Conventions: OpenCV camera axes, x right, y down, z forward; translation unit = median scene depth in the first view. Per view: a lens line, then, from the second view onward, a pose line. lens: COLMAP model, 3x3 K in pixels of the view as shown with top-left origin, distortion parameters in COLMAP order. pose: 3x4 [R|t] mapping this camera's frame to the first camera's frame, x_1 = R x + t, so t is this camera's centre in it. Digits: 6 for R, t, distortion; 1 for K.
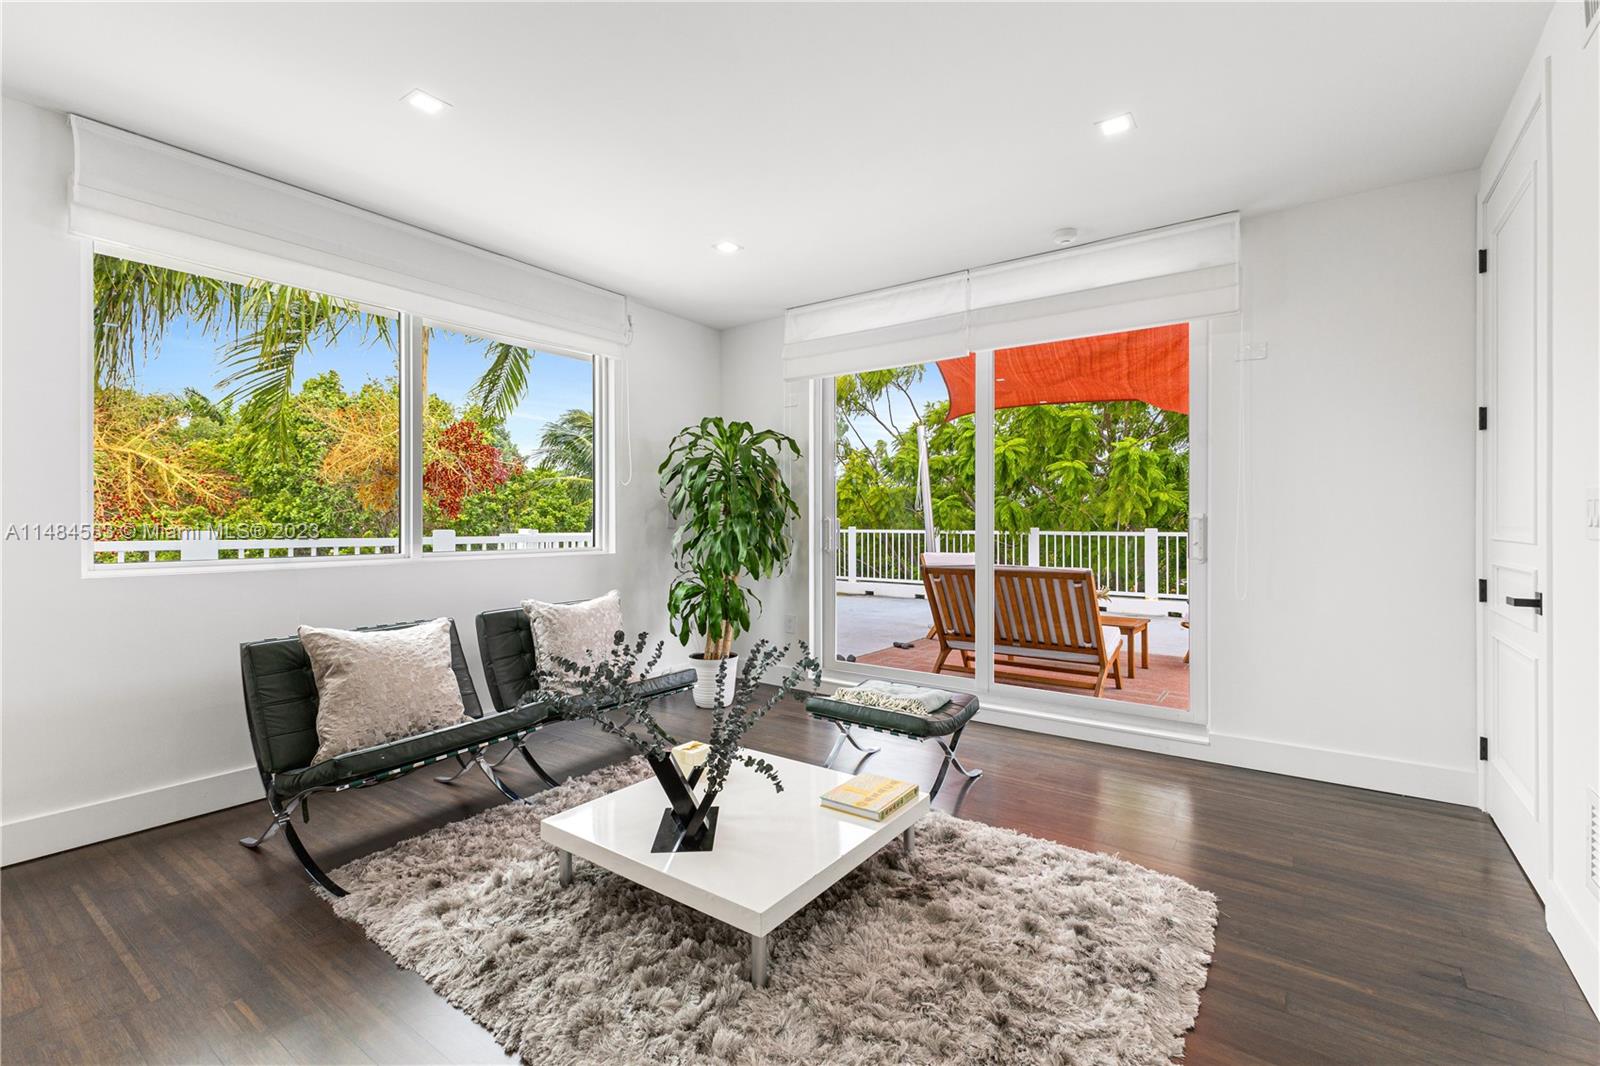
lens RADIAL K [[696.0, 0, 804.7], [0, 696.0, 527.2], [0, 0, 1]] dist [0.015583, -0.000105]
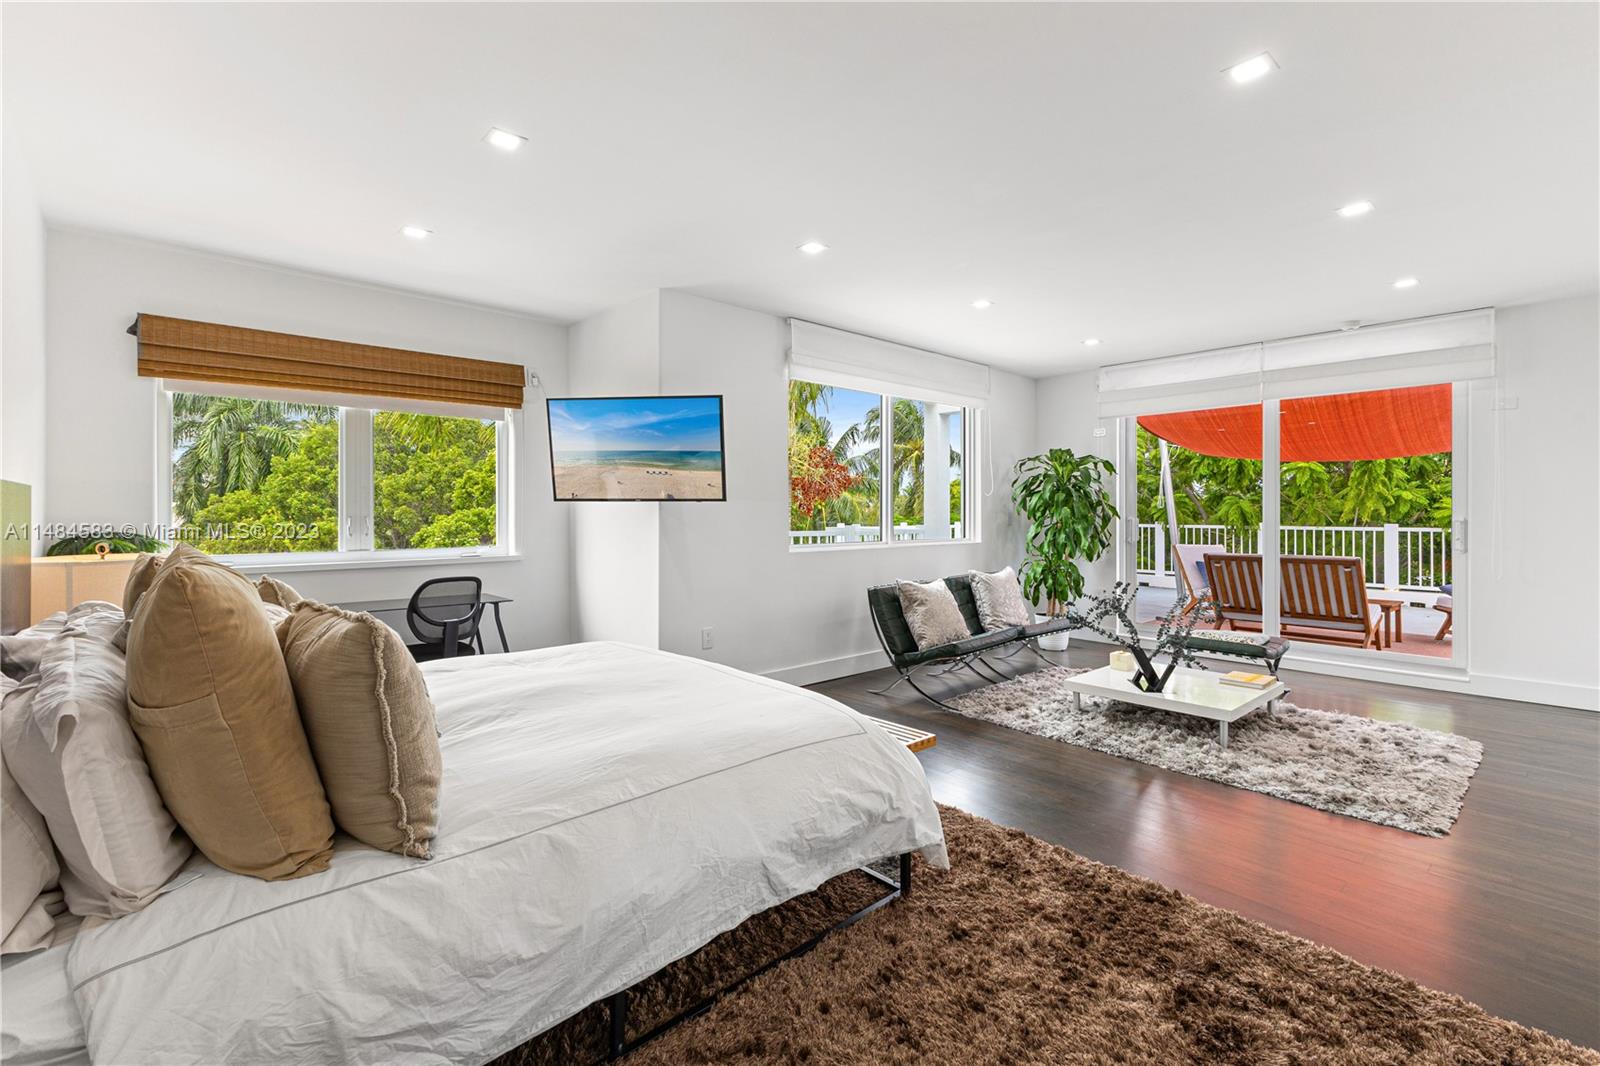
lens RADIAL K [[695.6, 0, 798.2], [0, 695.6, 516.6], [0, 0, 1]] dist [0.016109, -0.007068]
pose [[0.976404, 0.000630, -0.215950, -0.327415], [-0.001141, 0.999997, -0.002240, -0.012810], [0.215948, 0.002433, 0.976402, -0.503173]]
